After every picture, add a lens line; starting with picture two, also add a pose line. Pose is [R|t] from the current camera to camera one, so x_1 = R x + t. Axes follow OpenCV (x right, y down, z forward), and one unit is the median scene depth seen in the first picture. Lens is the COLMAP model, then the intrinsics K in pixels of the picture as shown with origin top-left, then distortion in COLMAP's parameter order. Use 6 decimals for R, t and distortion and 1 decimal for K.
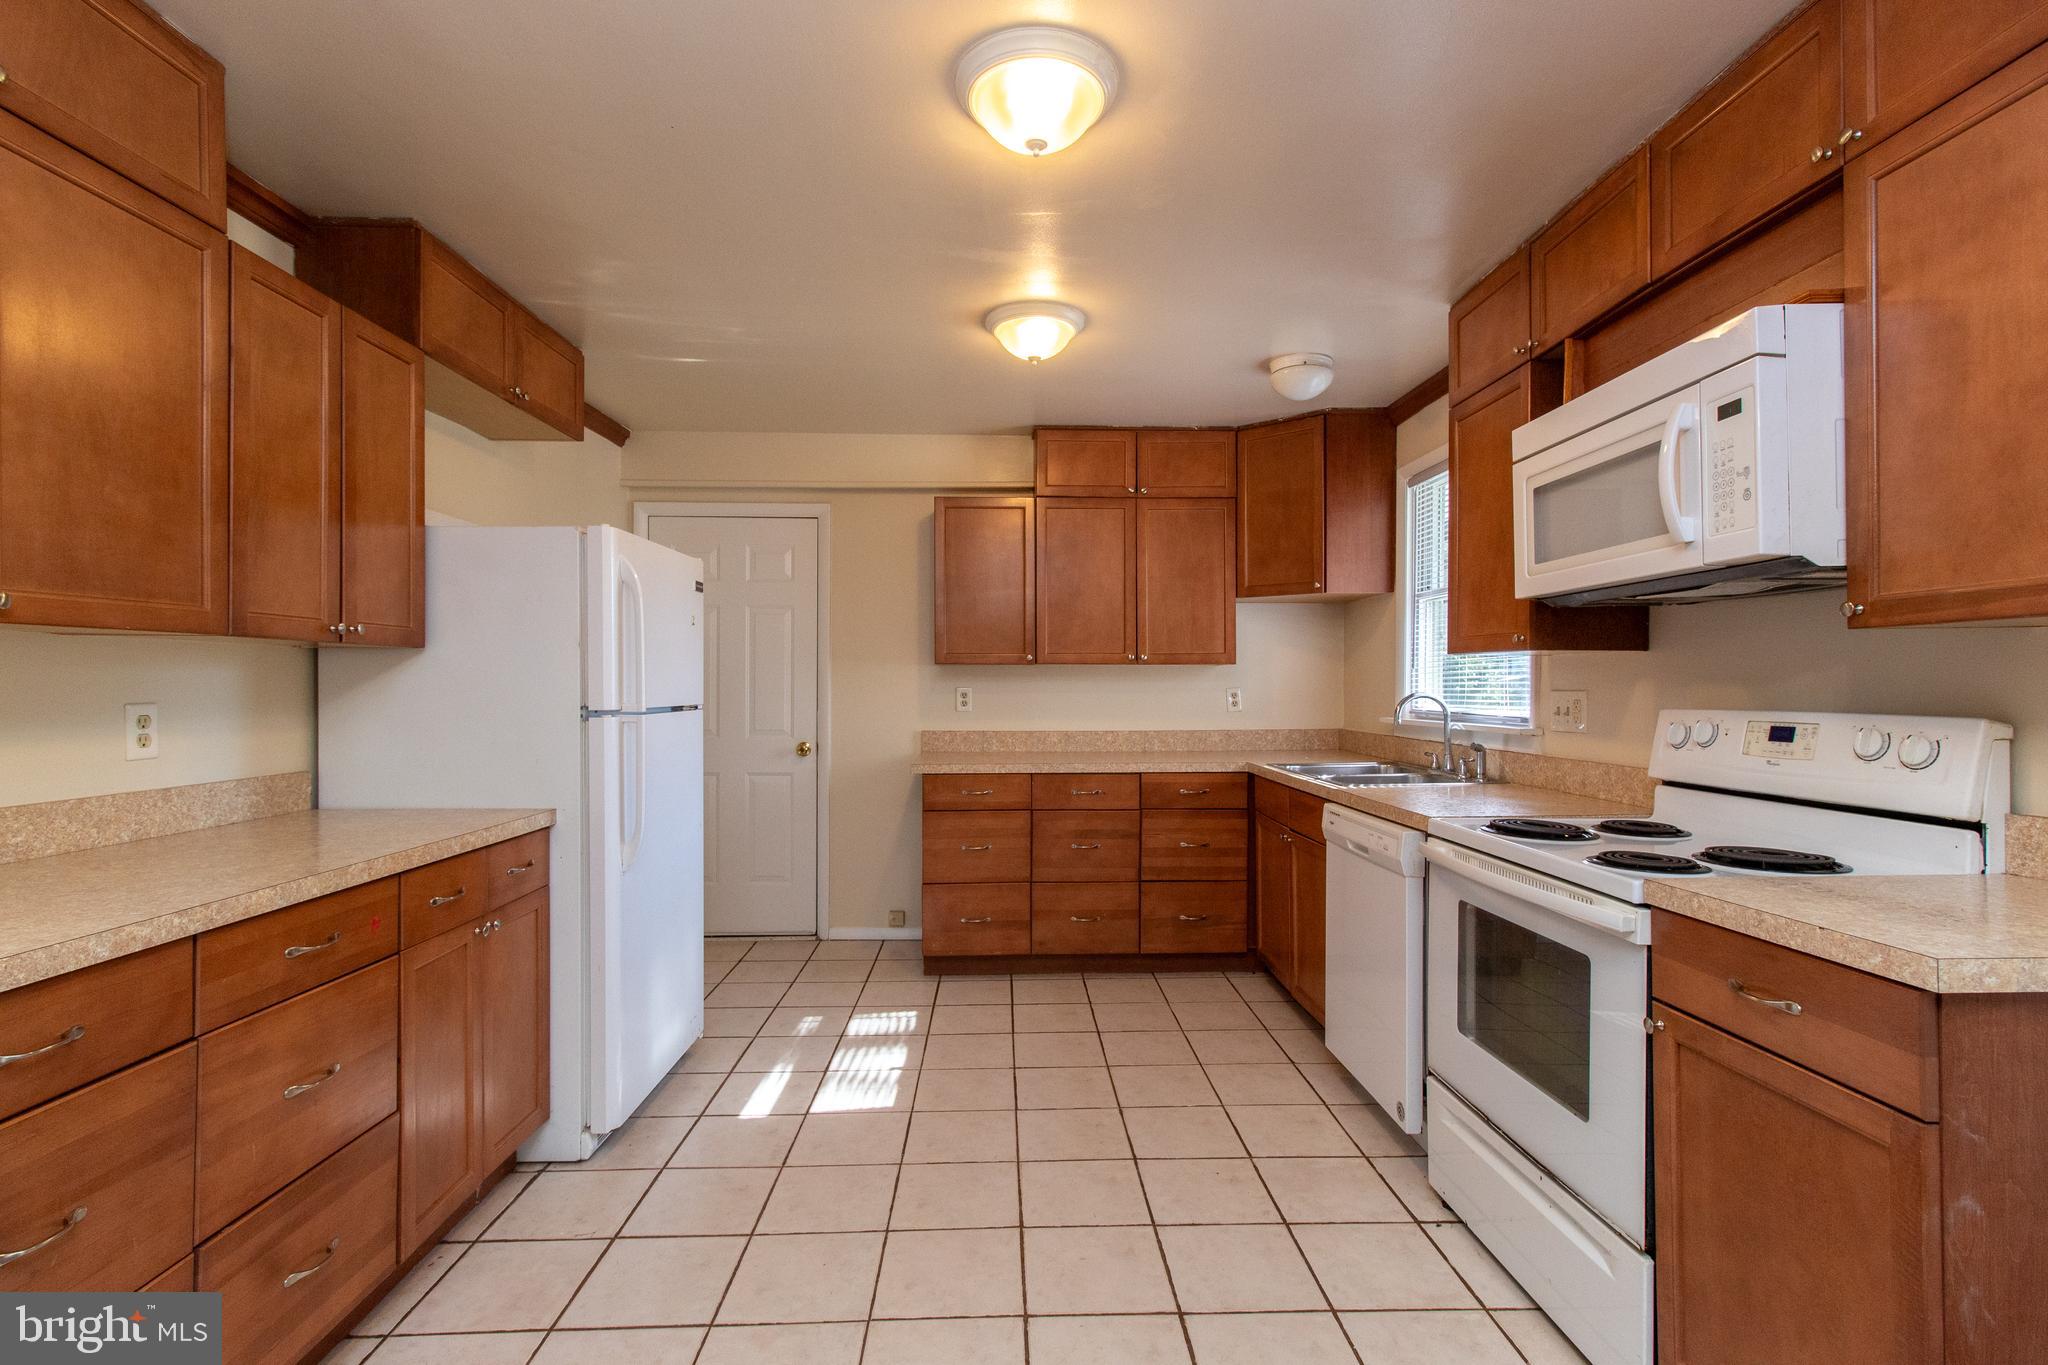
lens RADIAL K [[949.2, 0, 1037.4], [0, 949.2, 685.5], [0, 0, 1]] dist [0.001410, 0.000820]
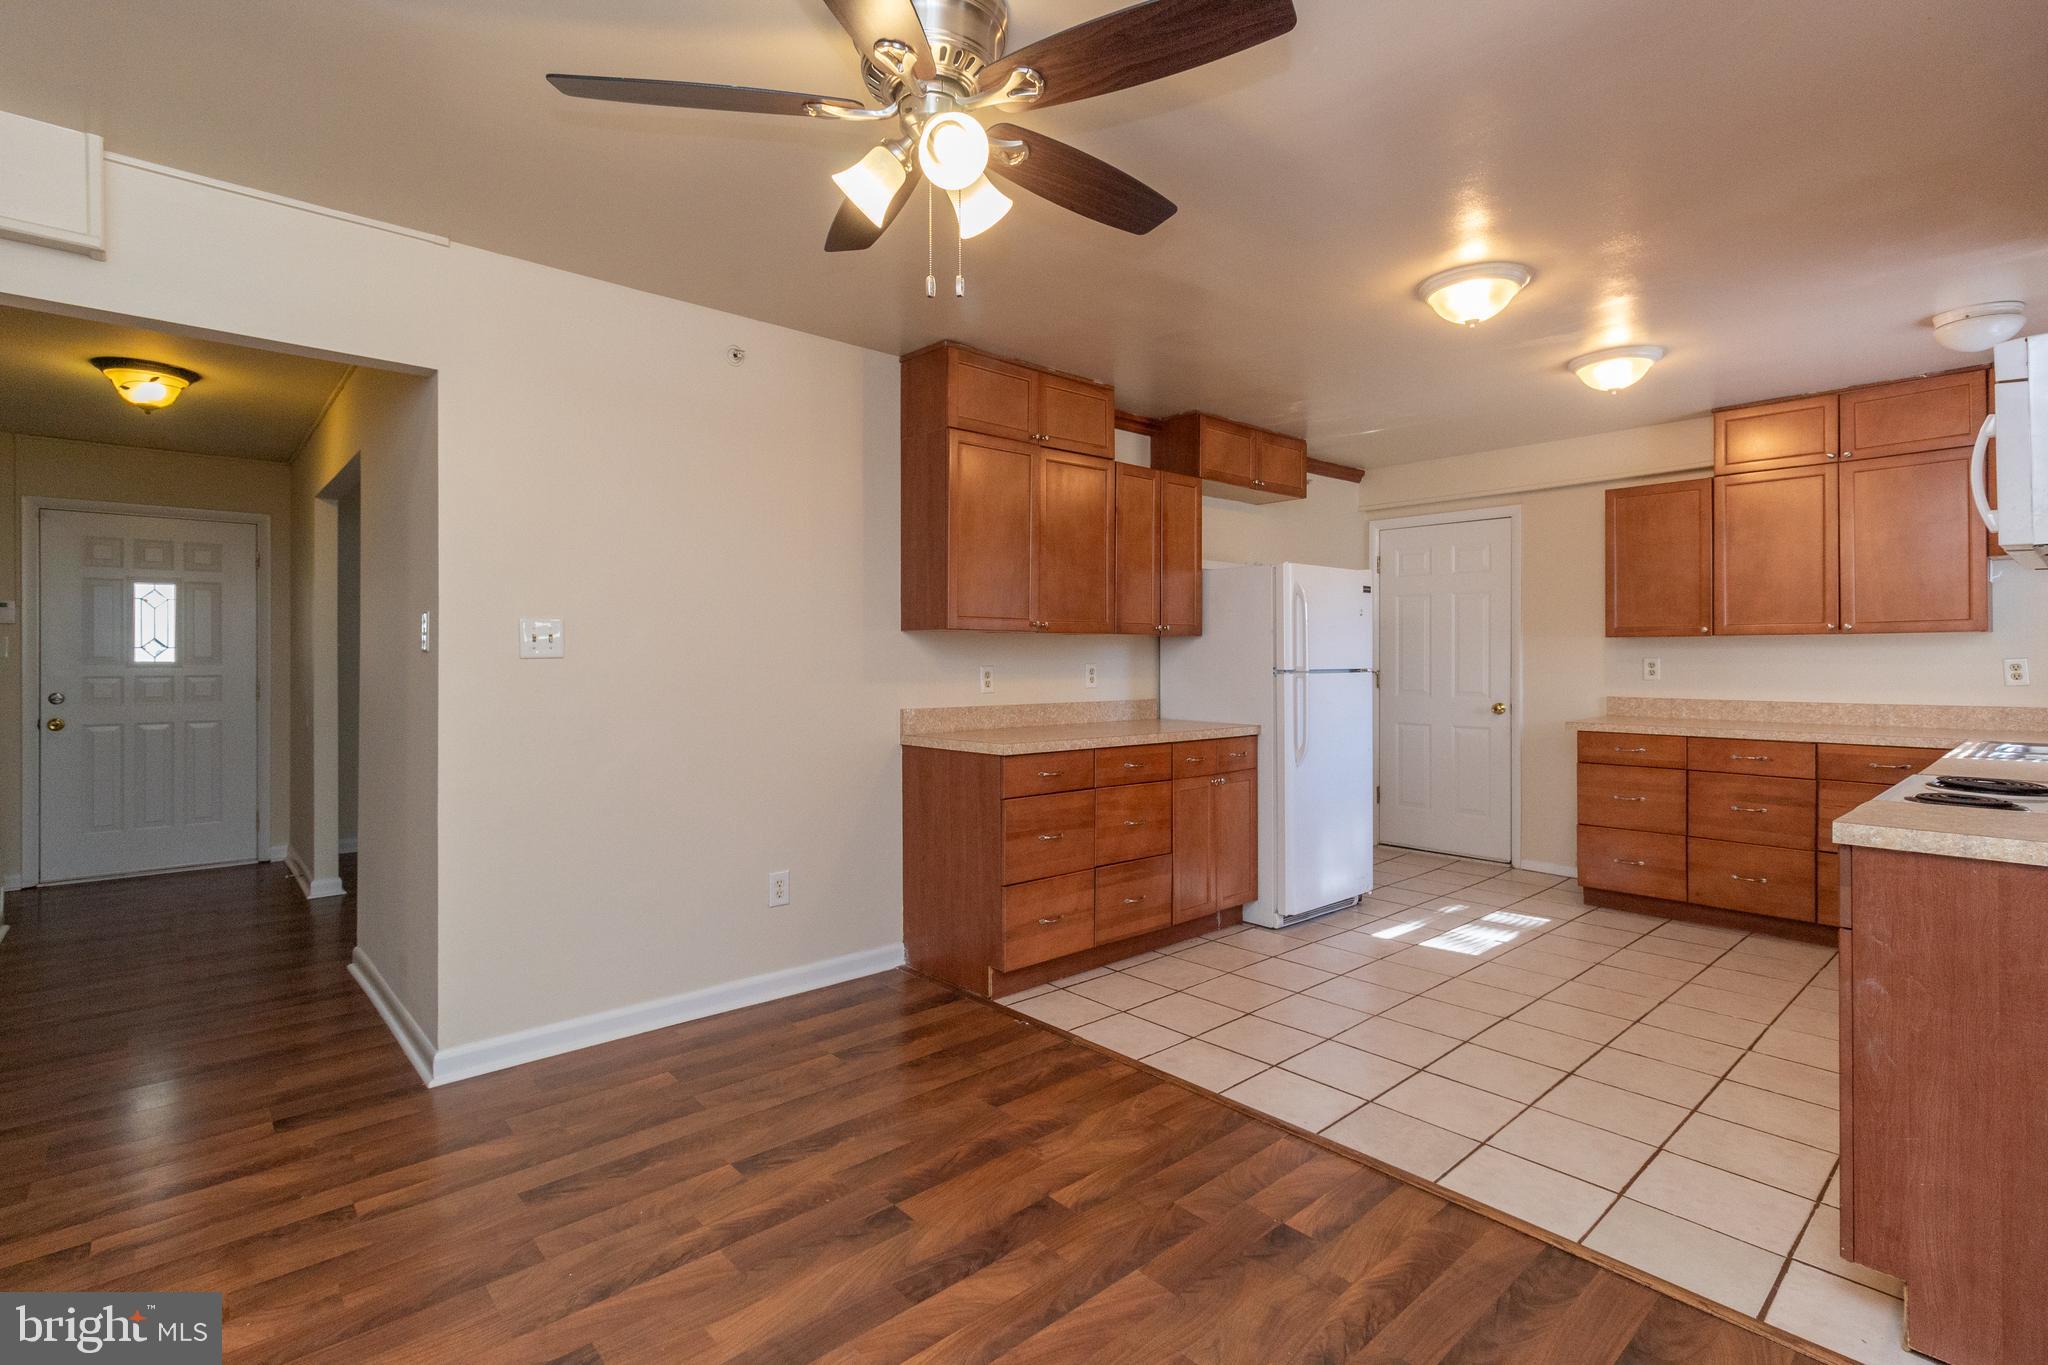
lens RADIAL K [[949.2, 0, 1026.3], [0, 949.2, 664.9], [0, 0, 1]] dist [0.001410, 0.000820]
pose [[0.643228, 0.005621, -0.765654, 0.399117], [-0.000162, 0.999974, 0.007204, 0.003369], [0.765675, -0.004510, 0.643212, -0.332275]]
